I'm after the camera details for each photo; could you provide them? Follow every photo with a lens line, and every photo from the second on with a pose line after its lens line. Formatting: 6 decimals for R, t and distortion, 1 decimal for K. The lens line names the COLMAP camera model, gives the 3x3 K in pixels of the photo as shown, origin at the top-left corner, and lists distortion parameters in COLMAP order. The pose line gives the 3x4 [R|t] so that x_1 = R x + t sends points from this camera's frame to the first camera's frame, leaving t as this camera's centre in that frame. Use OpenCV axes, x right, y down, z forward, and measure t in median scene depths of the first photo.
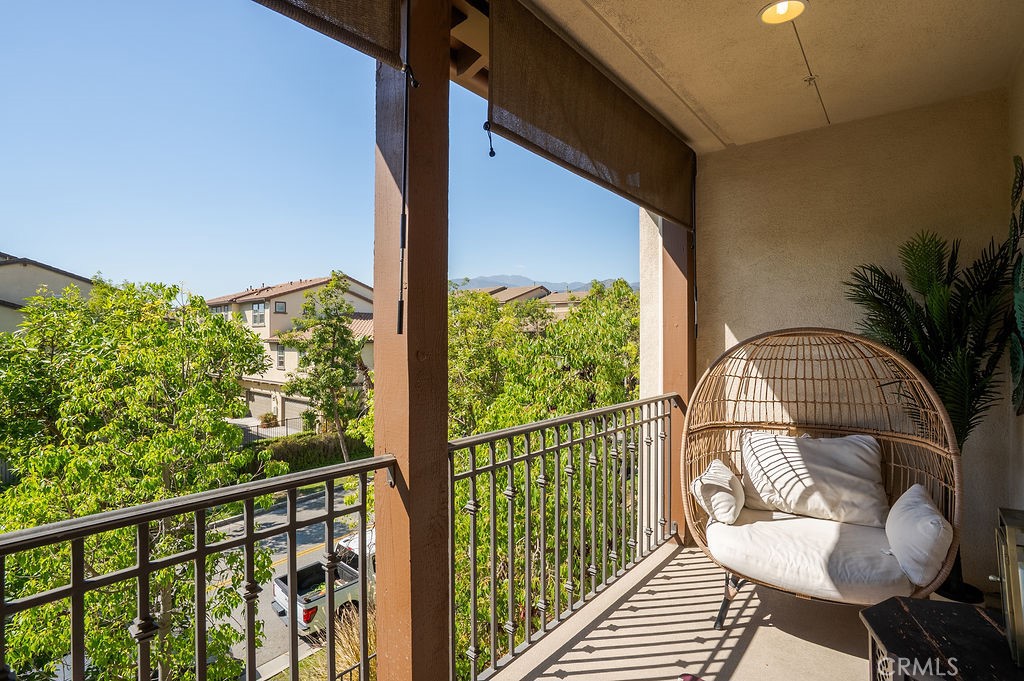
lens RADIAL K [[472.1, 0, 512.8], [0, 472.1, 337.7], [0, 0, 1]] dist [-0.013259, 0.003110]
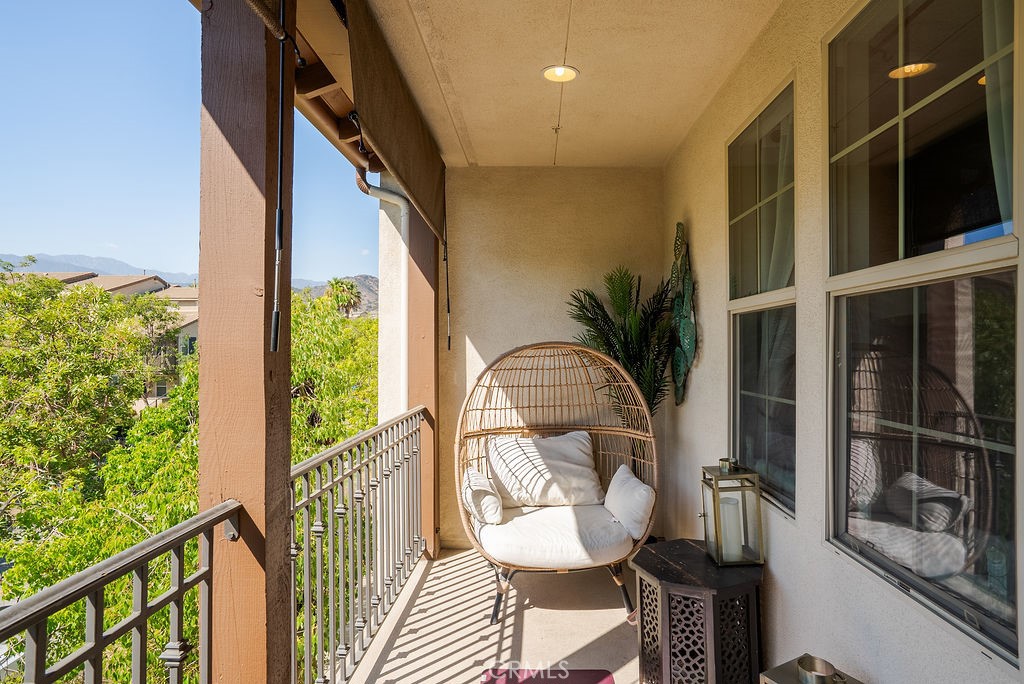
lens RADIAL K [[531.4, 0, 509.9], [0, 531.4, 345.9], [0, 0, 1]] dist [-0.005466, 0.002594]
pose [[0.813989, 0.002906, 0.580873, -0.203069], [-0.001682, 0.999995, -0.002646, -0.006503], [-0.580878, 0.001177, 0.813990, -0.003560]]
